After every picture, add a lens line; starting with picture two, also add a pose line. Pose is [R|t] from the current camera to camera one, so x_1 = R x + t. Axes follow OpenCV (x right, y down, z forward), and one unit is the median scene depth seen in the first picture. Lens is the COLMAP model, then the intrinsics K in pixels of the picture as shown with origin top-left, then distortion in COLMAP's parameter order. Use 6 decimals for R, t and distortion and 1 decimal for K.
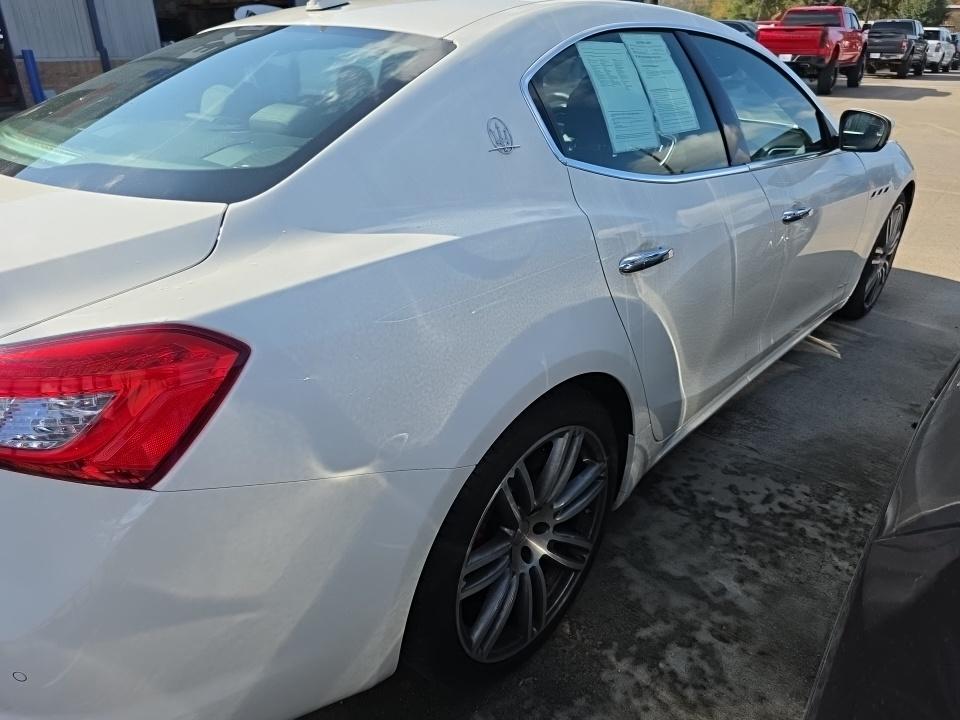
lens RADIAL K [[657.8, 0, 473.8], [0, 657.8, 362.2], [0, 0, 1]] dist [0.039811, -0.036292]
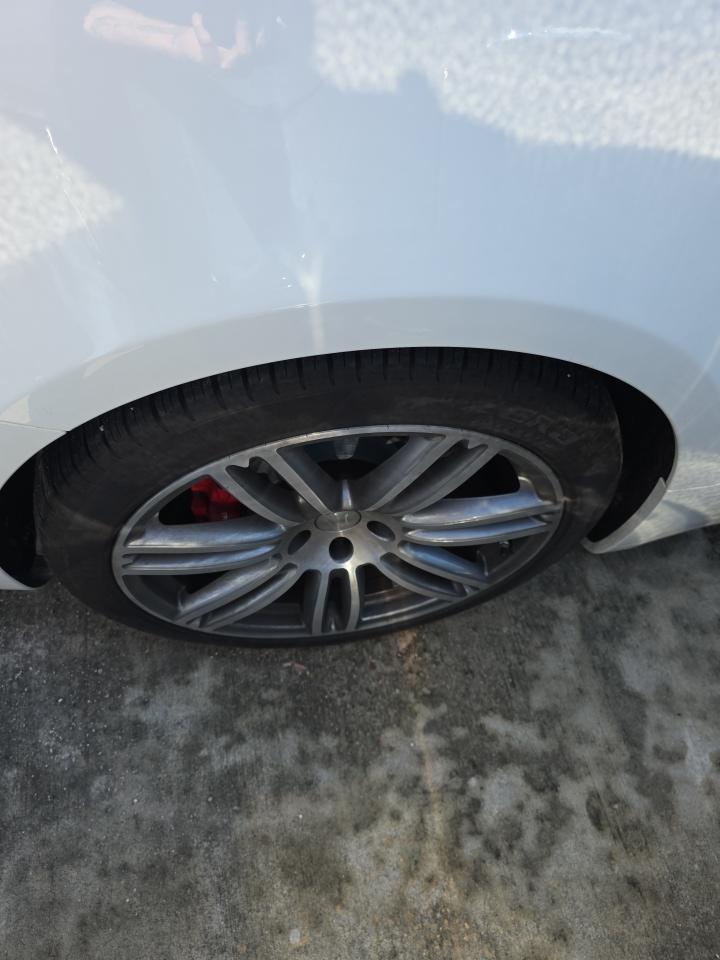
lens RADIAL K [[657.8, 0, 364.0], [0, 657.8, 480.6], [0, 0, 1]] dist [0.039811, -0.036292]
pose [[0.770989, 0.564971, -0.293911, 0.222217], [-0.320151, 0.742794, 0.588014, -0.104120], [0.550526, -0.359256, 0.753562, 0.554595]]
